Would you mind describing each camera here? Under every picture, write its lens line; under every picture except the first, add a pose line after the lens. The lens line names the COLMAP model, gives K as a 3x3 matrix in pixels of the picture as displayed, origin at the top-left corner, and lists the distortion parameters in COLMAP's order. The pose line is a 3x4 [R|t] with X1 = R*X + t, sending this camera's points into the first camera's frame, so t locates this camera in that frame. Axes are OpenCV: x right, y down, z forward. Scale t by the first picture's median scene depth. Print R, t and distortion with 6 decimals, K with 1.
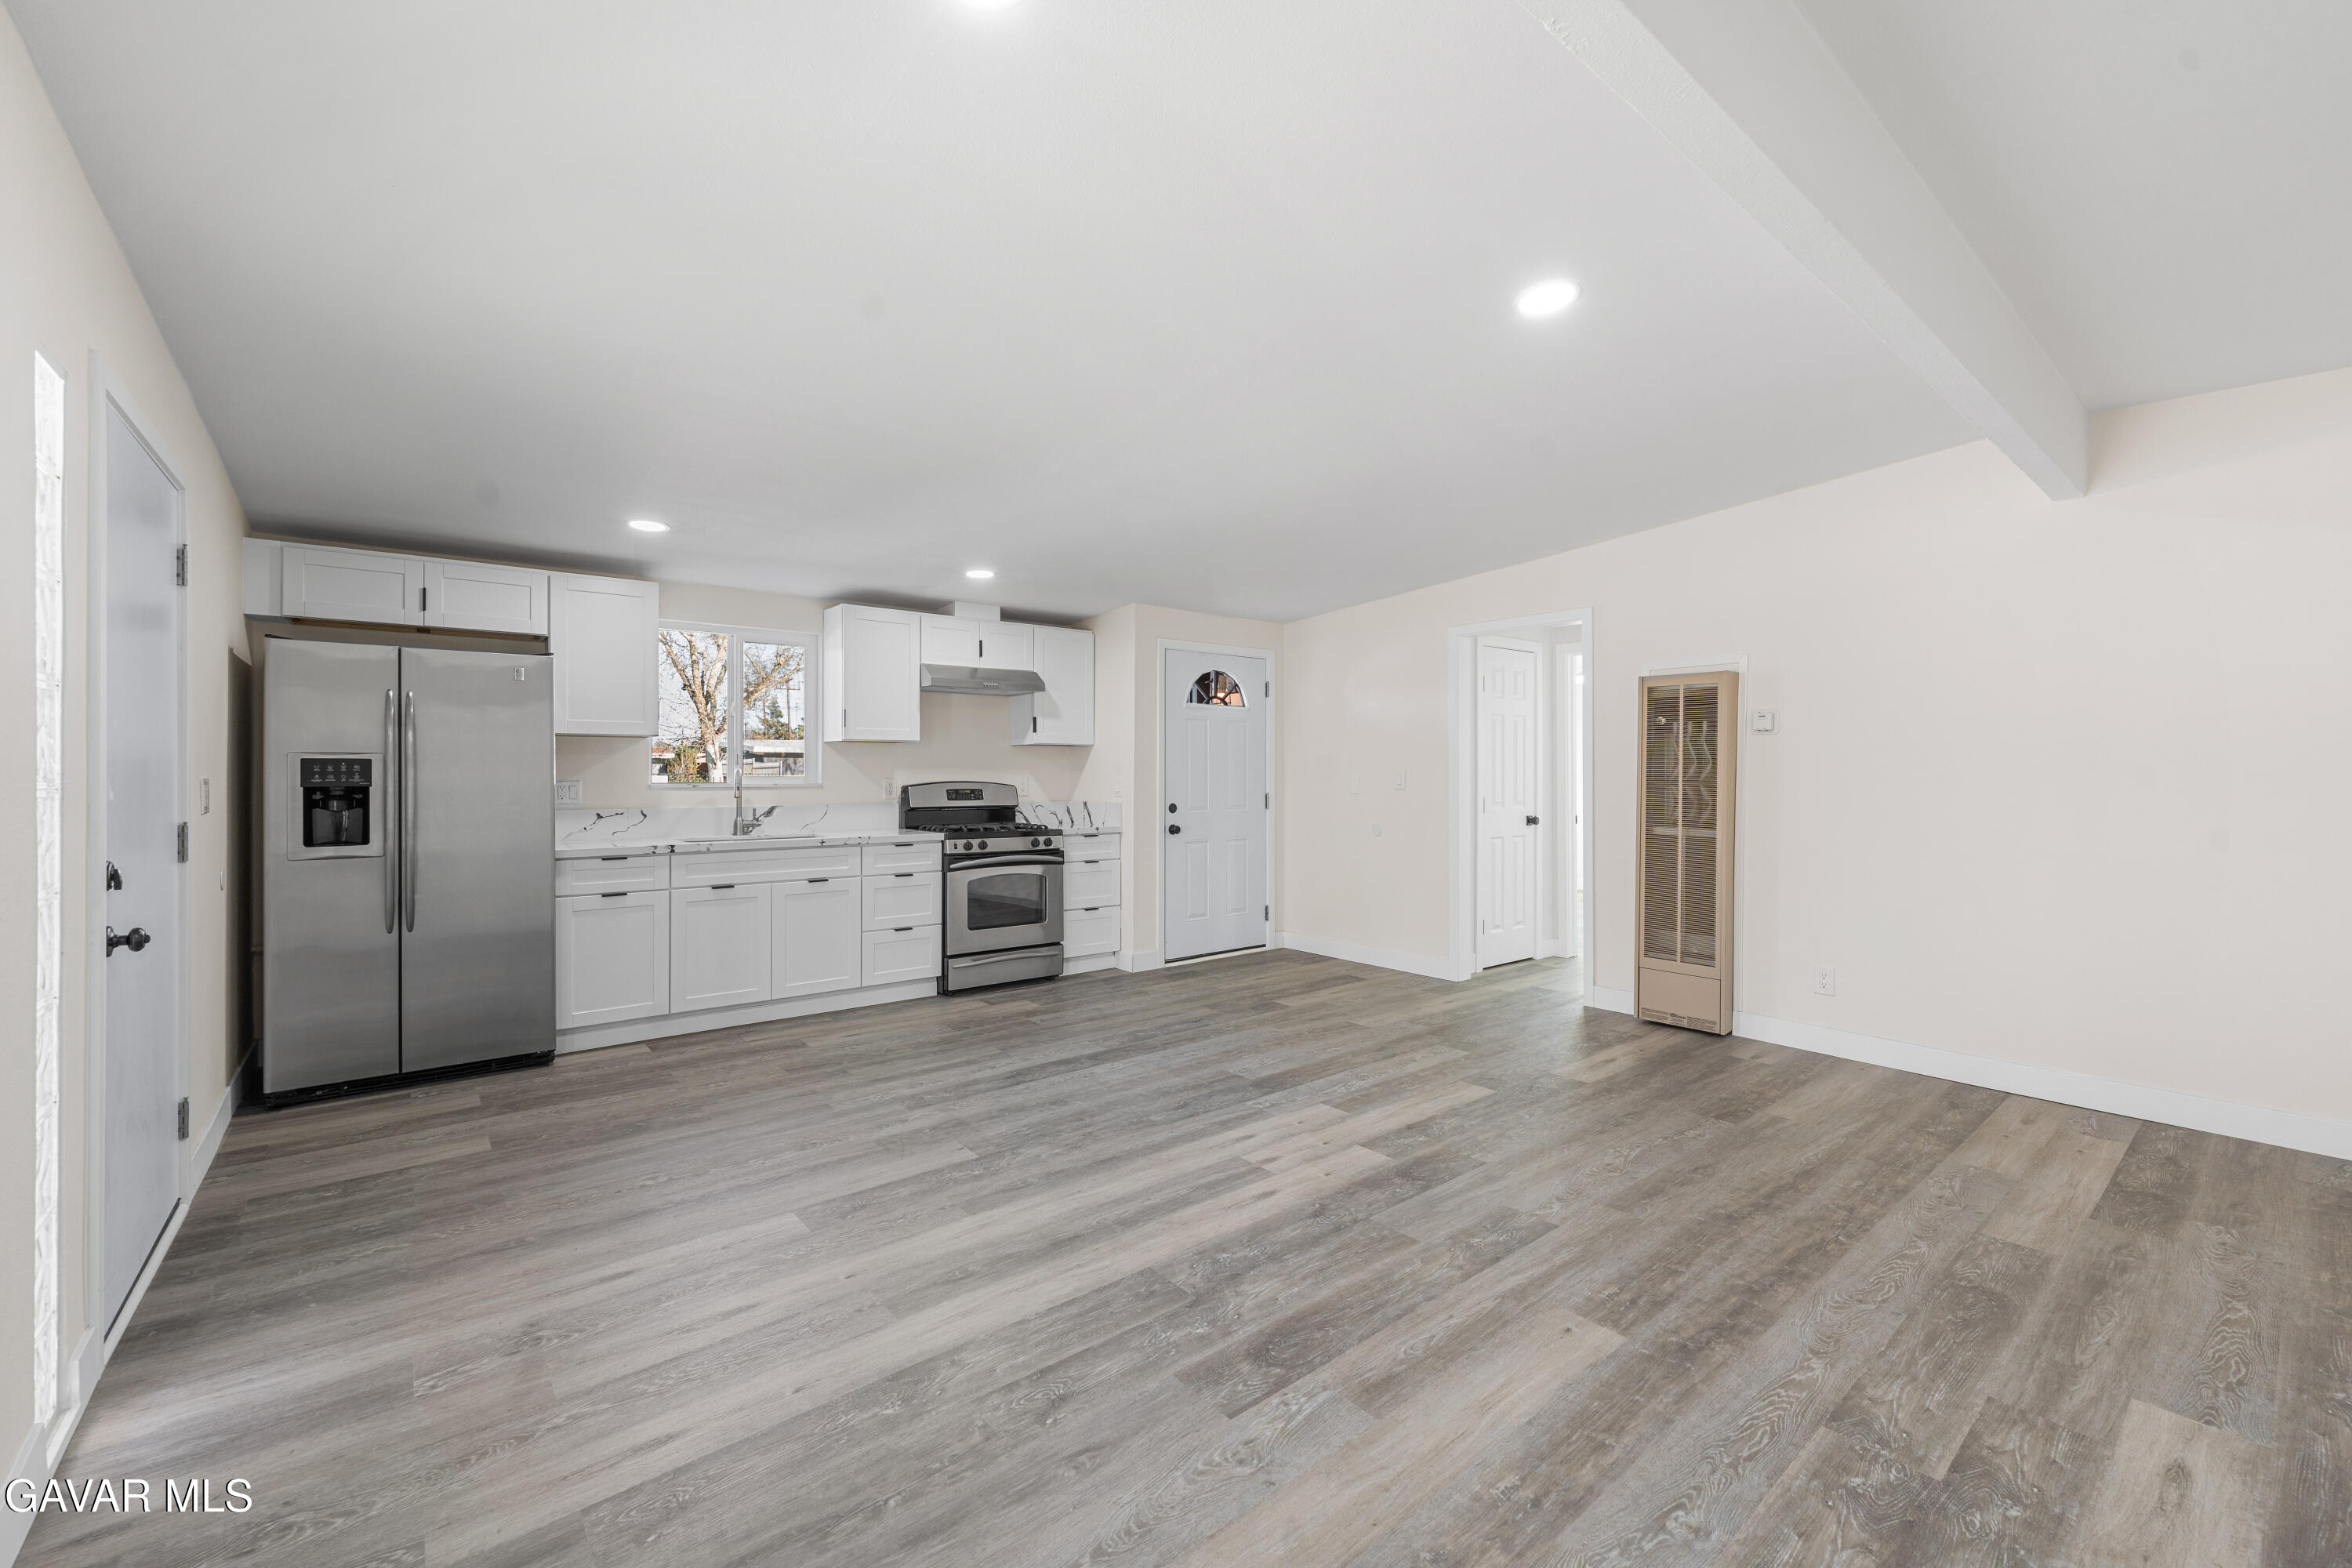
lens RADIAL K [[957.1, 0, 1165.3], [0, 957.1, 774.6], [0, 0, 1]] dist [0.000674, -0.000261]
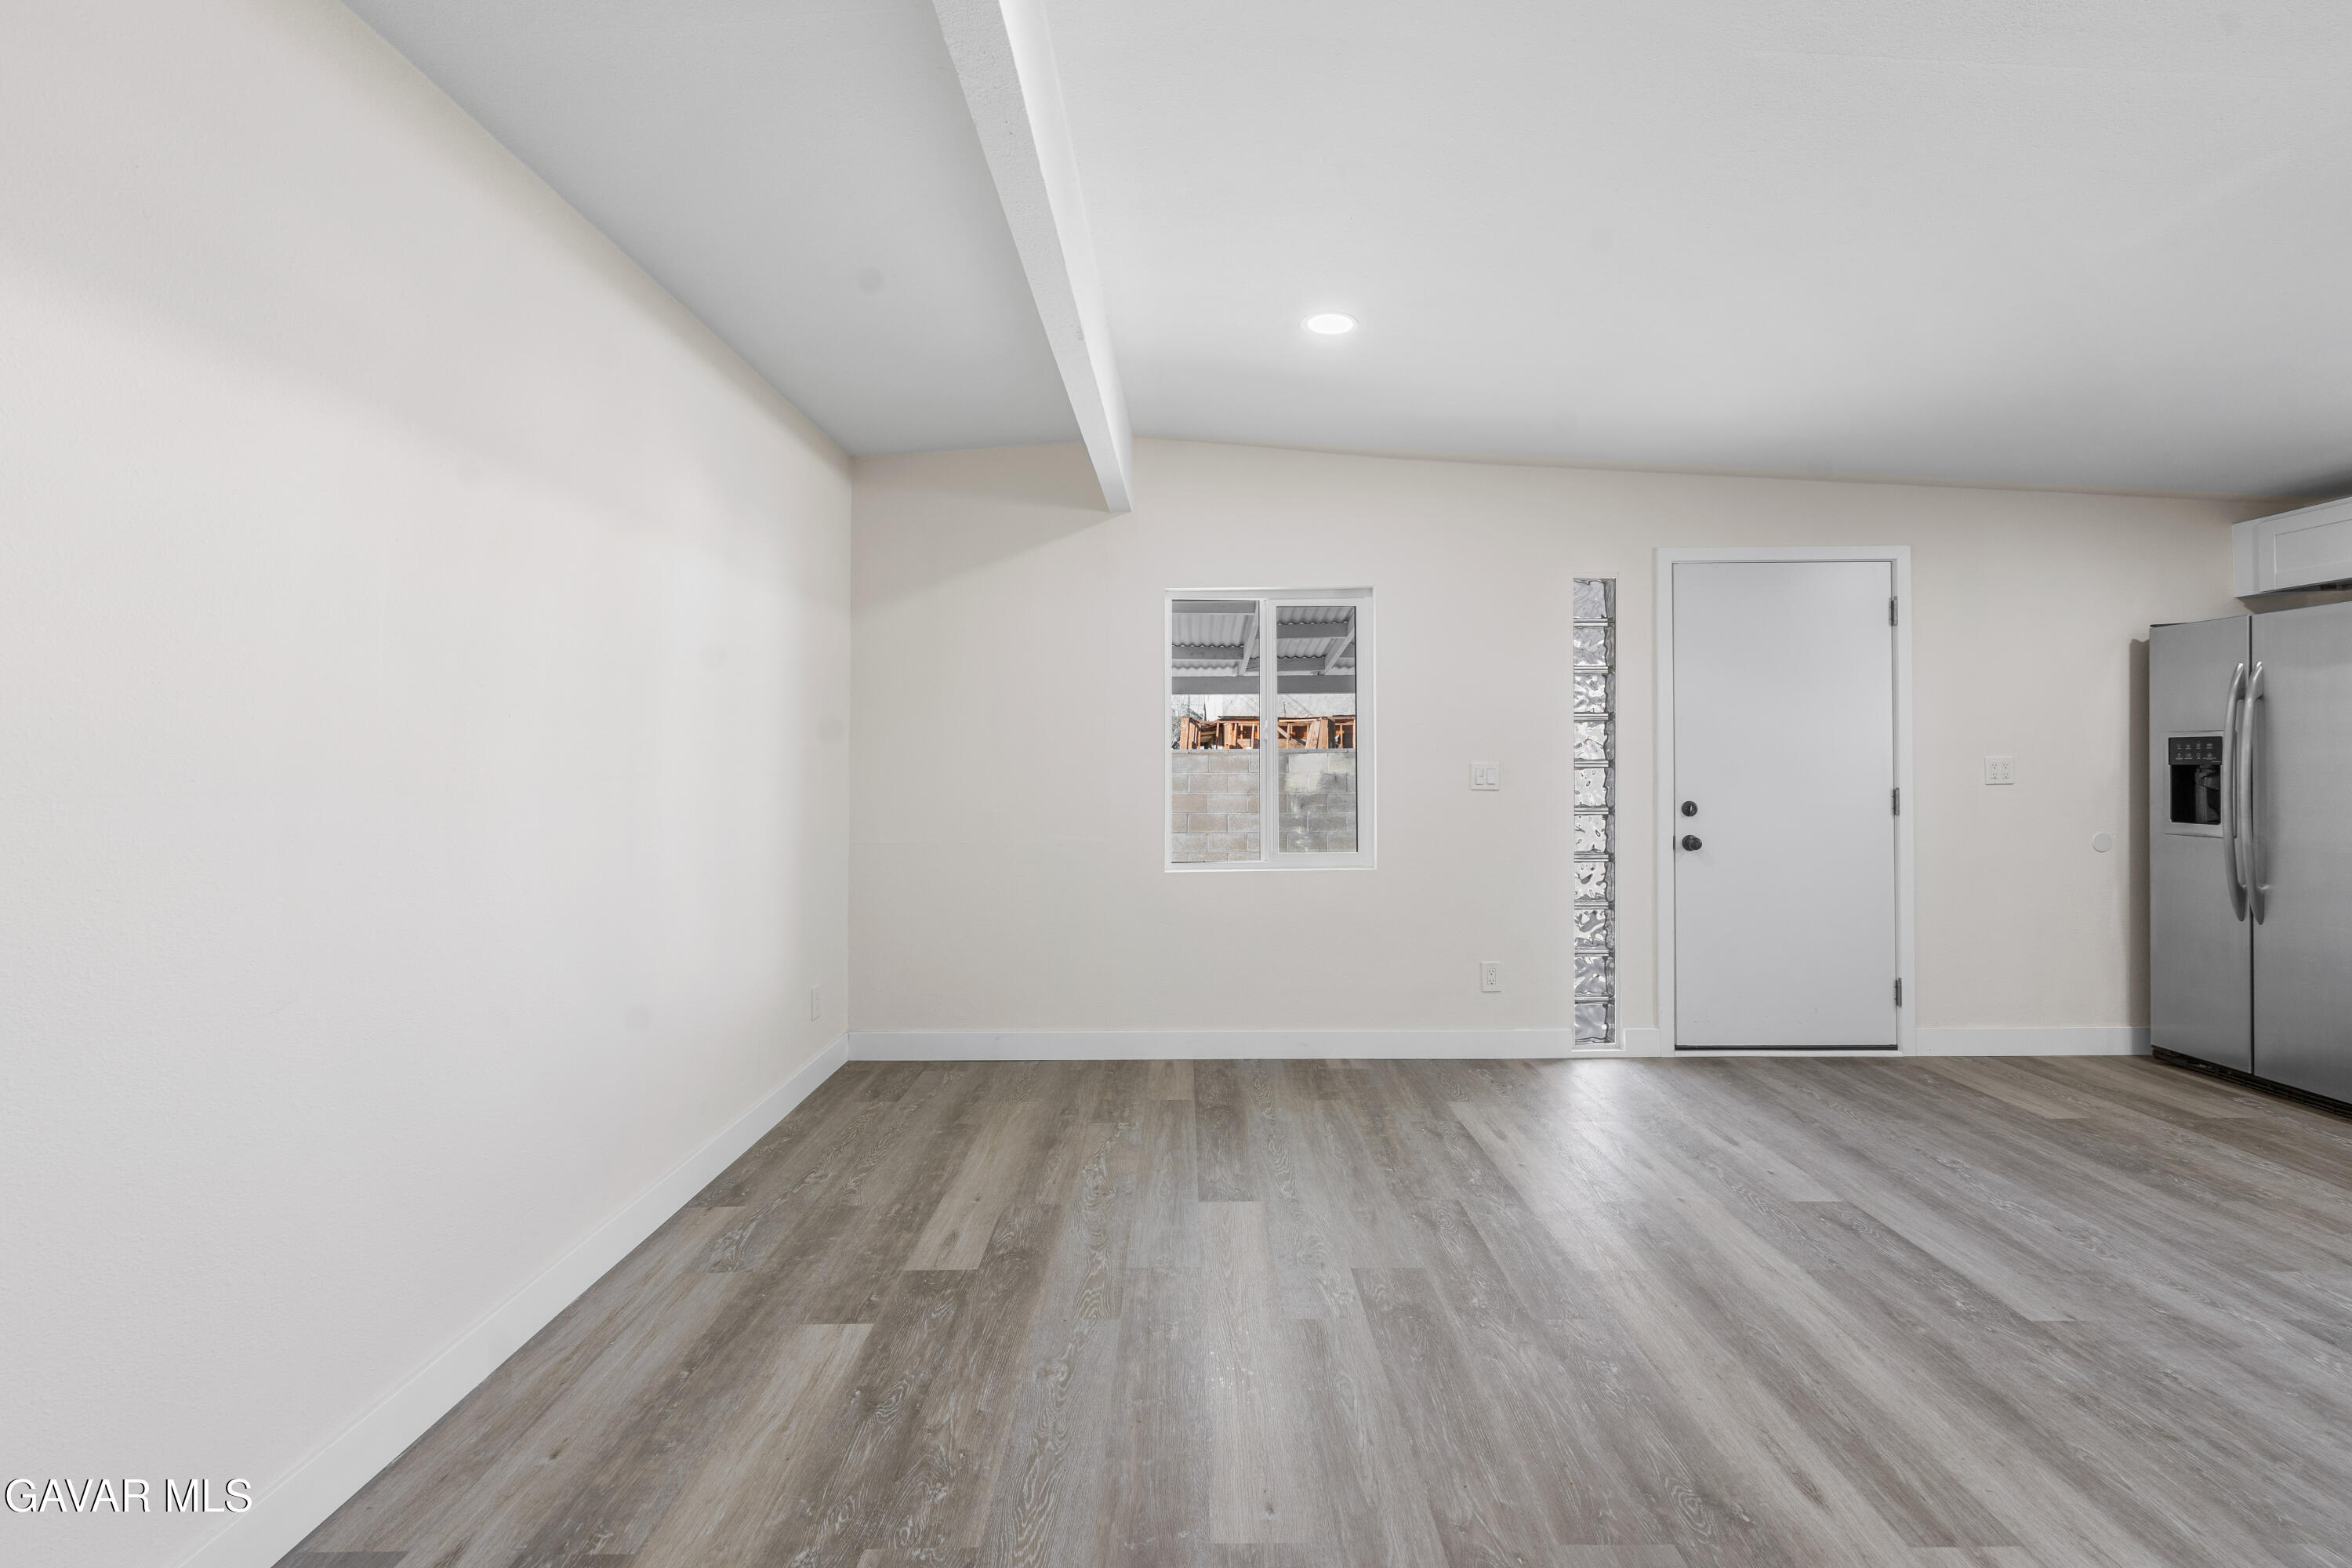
lens RADIAL K [[984.6, 0, 1195.3], [0, 984.6, 761.4], [0, 0, 1]] dist [0.003556, -0.002505]
pose [[-0.626726, 0.005182, -0.779223, 0.536130], [0.009140, 0.999958, -0.000702, 0.000148], [0.779186, -0.007562, -0.626747, 0.735460]]
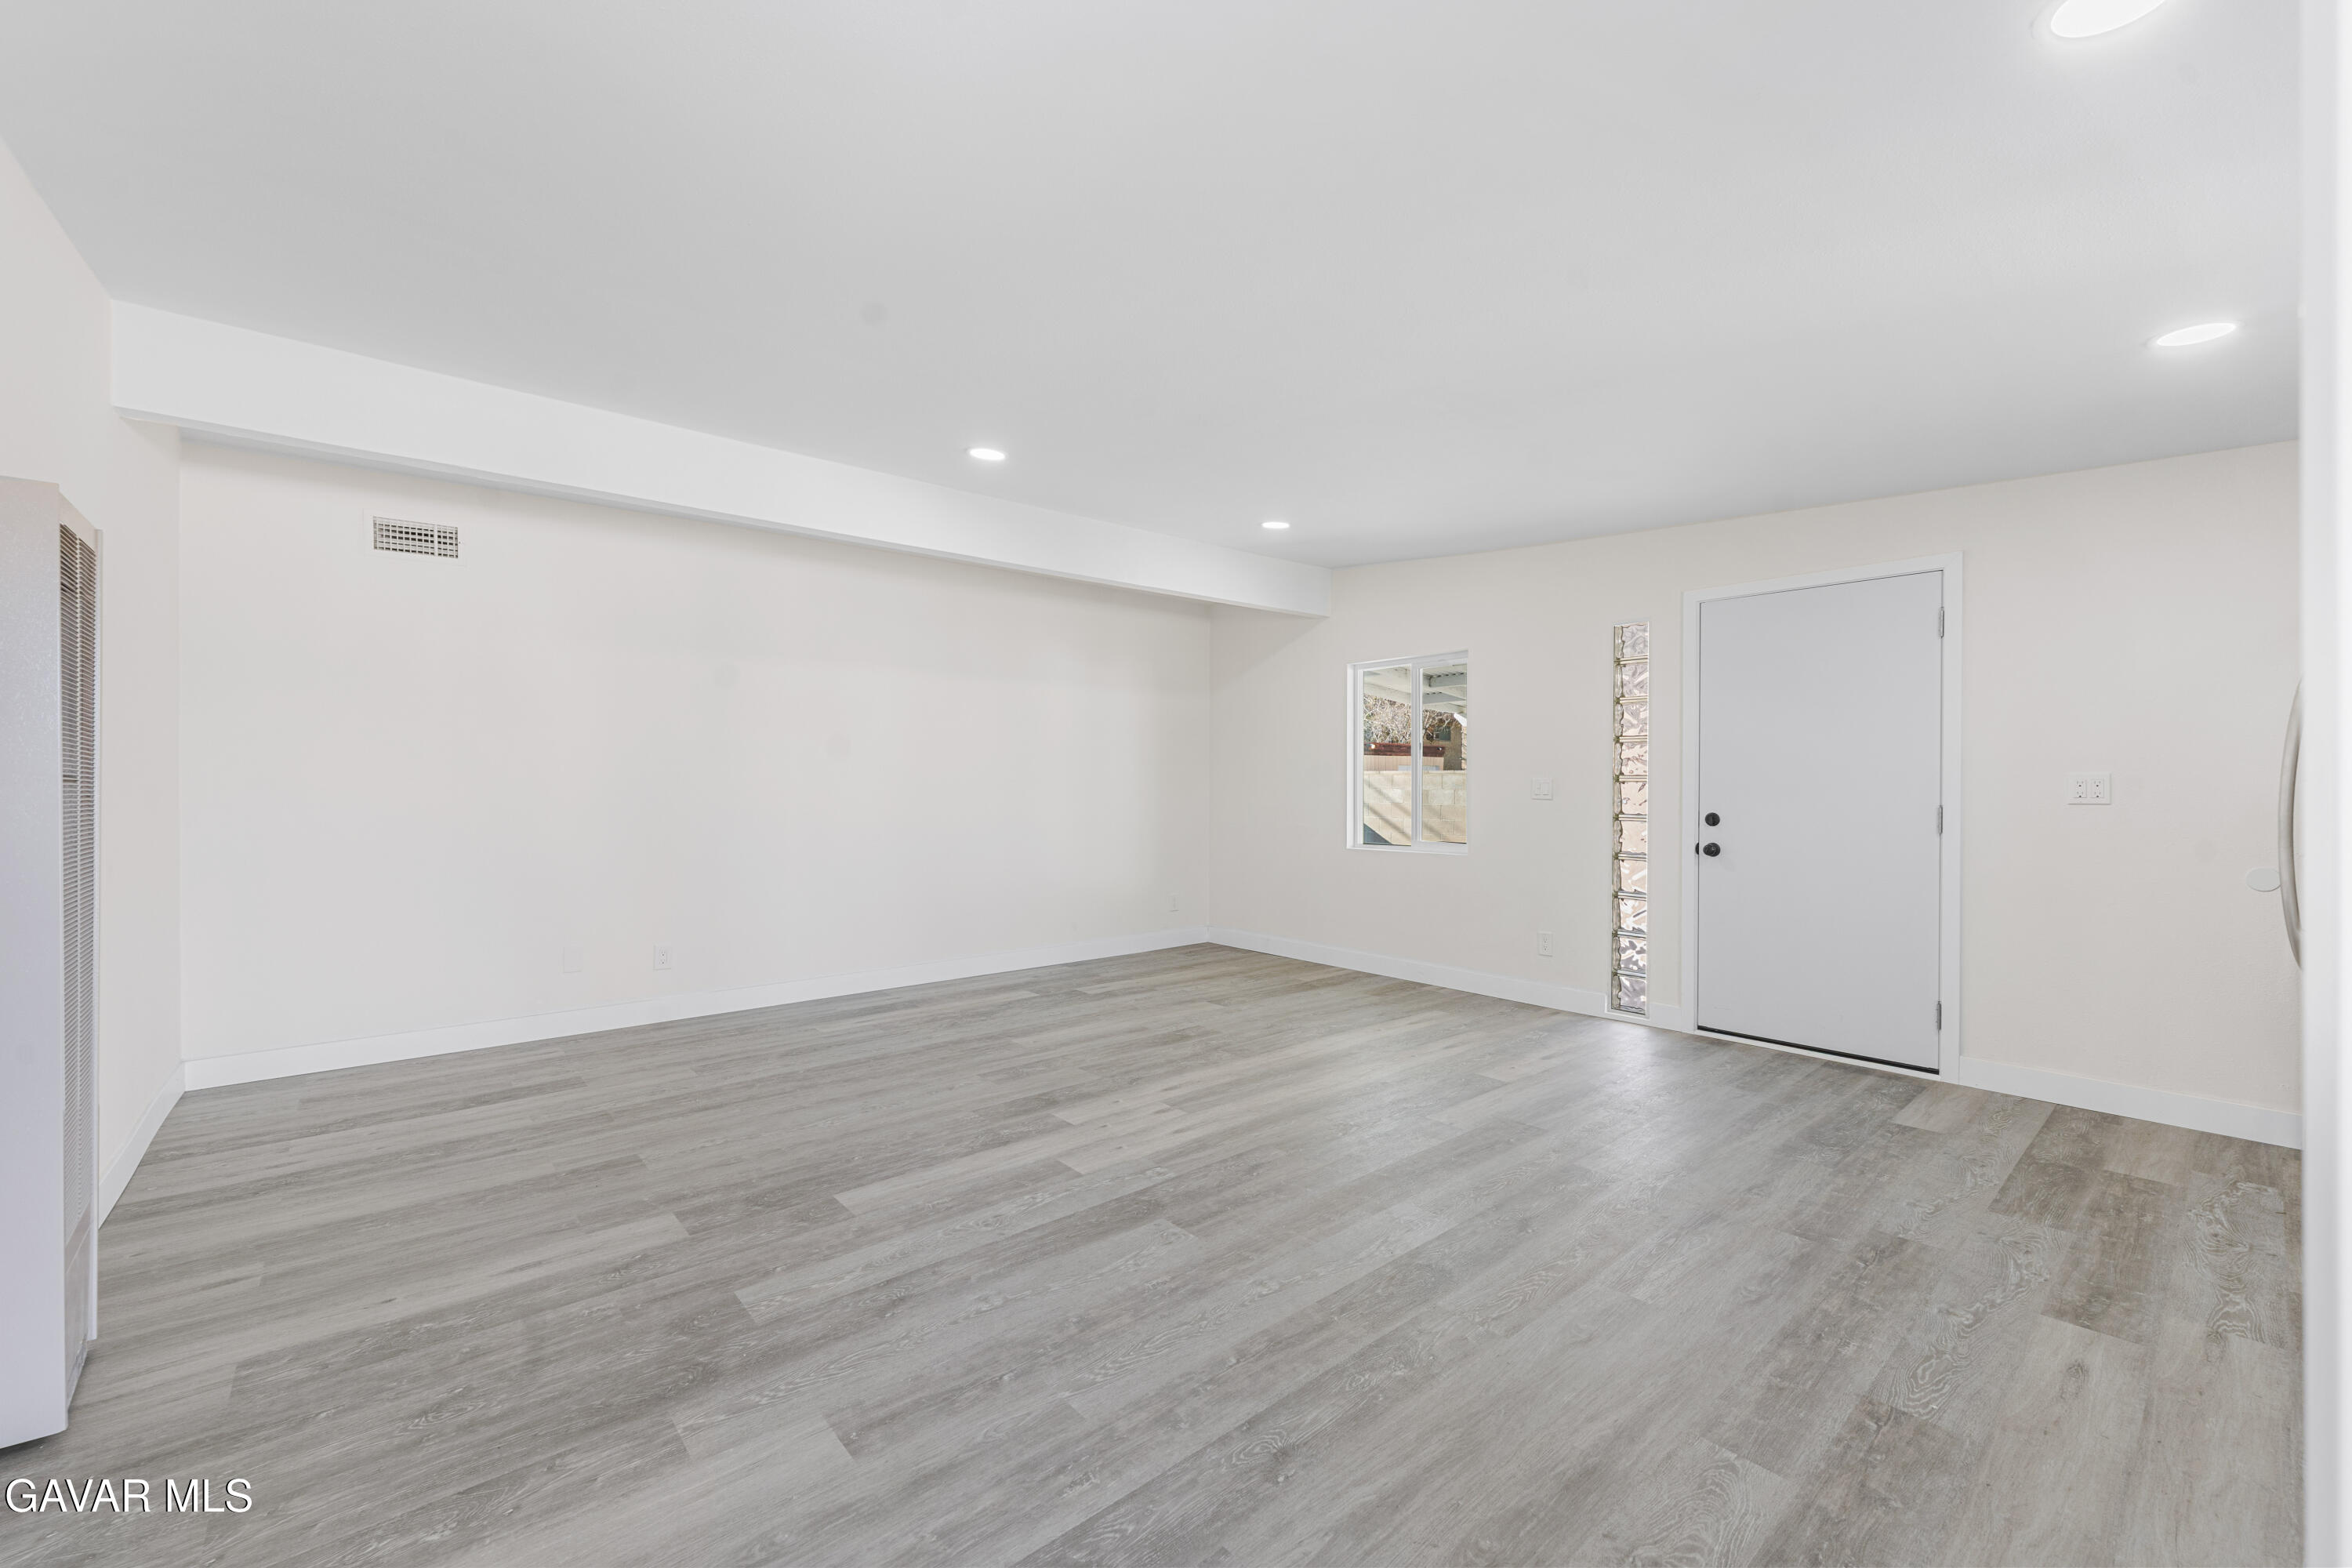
lens RADIAL K [[957.1, 0, 1173.1], [0, 957.1, 789.6], [0, 0, 1]] dist [0.000674, -0.000261]
pose [[-0.999458, -0.000340, -0.032930, 0.098066], [-0.000510, 0.999987, 0.005148, 0.013691], [0.032928, 0.005162, -0.999444, 1.565828]]
